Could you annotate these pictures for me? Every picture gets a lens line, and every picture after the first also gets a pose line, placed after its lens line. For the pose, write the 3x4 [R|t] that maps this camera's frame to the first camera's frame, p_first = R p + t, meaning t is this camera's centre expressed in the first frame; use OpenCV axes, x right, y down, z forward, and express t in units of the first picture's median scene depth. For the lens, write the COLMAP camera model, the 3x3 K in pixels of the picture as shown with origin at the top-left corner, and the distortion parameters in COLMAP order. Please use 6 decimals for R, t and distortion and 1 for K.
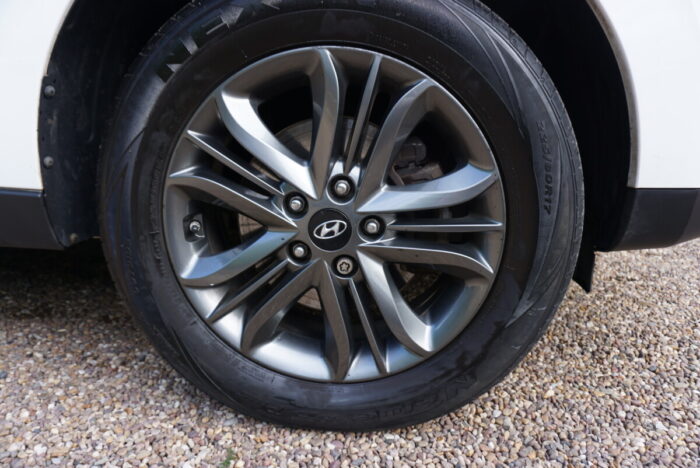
lens RADIAL K [[420.8, 0, 356.4], [0, 420.8, 228.1], [0, 0, 1]] dist [-0.035300, -0.002738]
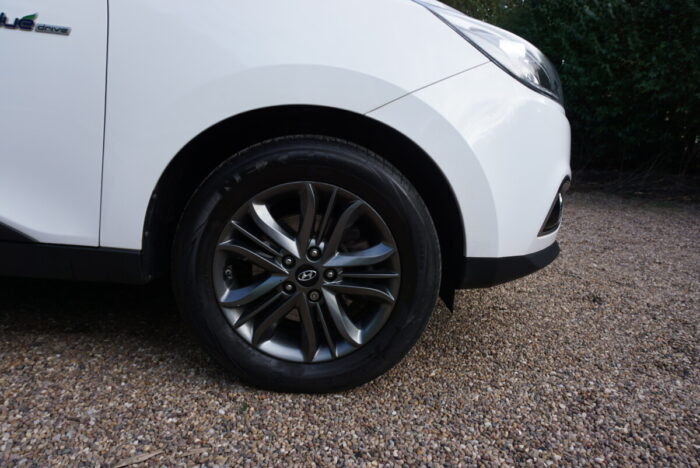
lens RADIAL K [[470.8, 0, 345.1], [0, 470.8, 231.6], [0, 0, 1]] dist [-0.038426, 0.020974]
pose [[0.994102, 0.025415, 0.105431, -0.114105], [-0.019221, 0.998052, -0.059355, -0.066198], [-0.106734, 0.056979, 0.992654, -1.013113]]
